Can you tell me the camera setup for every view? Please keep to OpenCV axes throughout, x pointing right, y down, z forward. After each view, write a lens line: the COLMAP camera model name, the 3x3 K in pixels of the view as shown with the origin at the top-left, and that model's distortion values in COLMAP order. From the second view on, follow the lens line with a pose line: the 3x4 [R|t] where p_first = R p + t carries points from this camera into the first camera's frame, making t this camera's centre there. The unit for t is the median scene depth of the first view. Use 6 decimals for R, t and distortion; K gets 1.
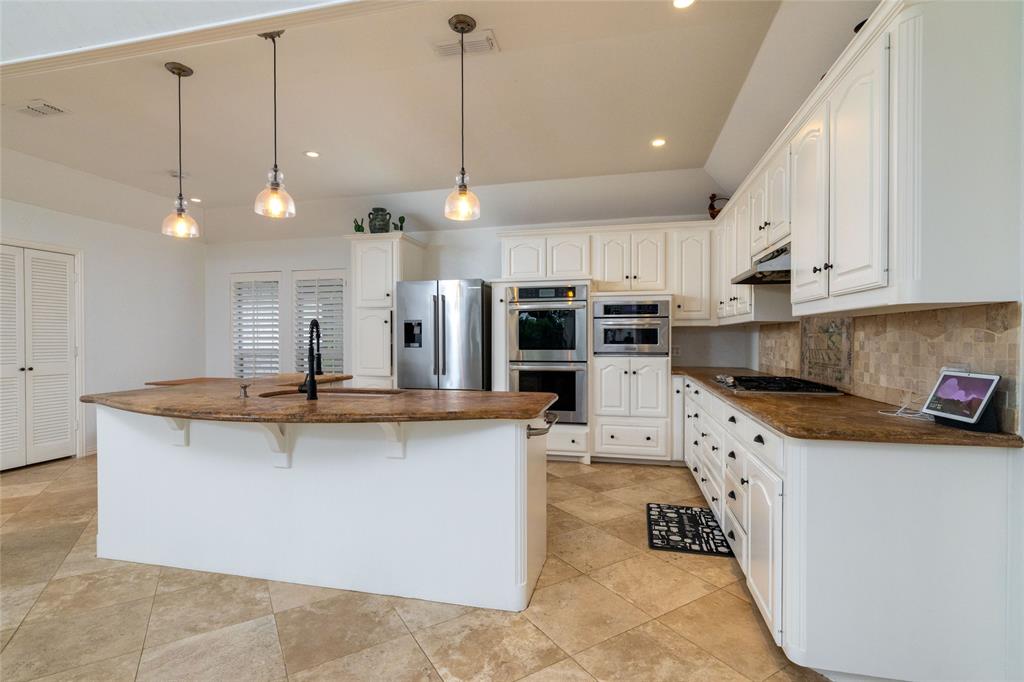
lens RADIAL K [[495.9, 0, 508.0], [0, 495.9, 343.2], [0, 0, 1]] dist [0.004792, -0.001040]
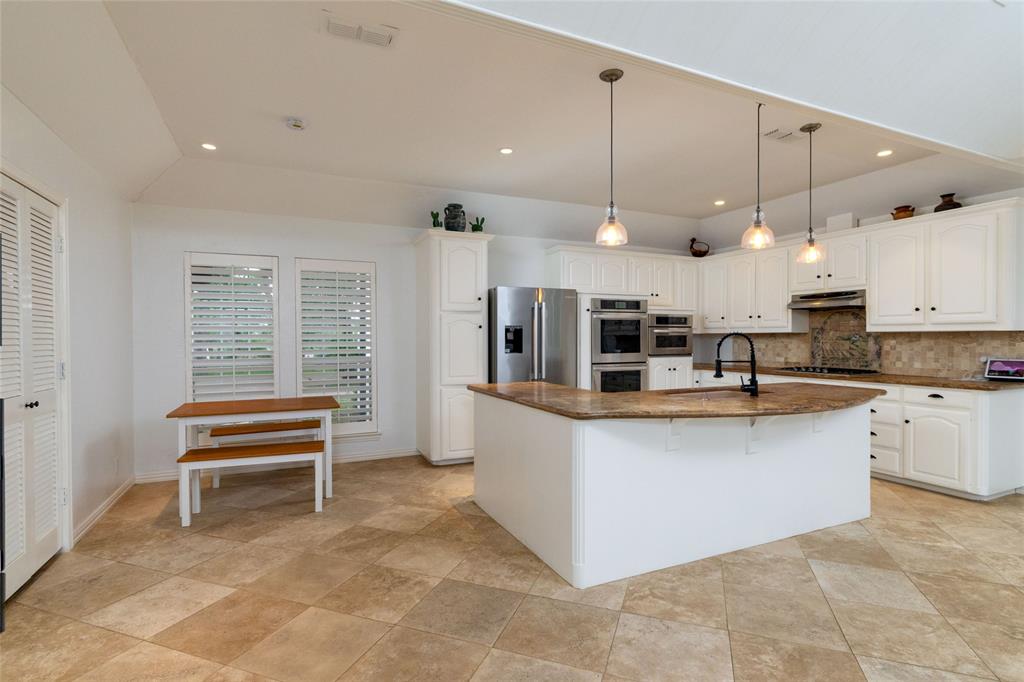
lens RADIAL K [[520.1, 0, 517.3], [0, 520.1, 339.7], [0, 0, 1]] dist [0.001130, 0.000650]
pose [[0.772276, -0.002405, 0.635283, -0.934313], [0.007643, 0.999956, -0.005505, -0.014003], [-0.635241, 0.009106, 0.772260, 0.204680]]
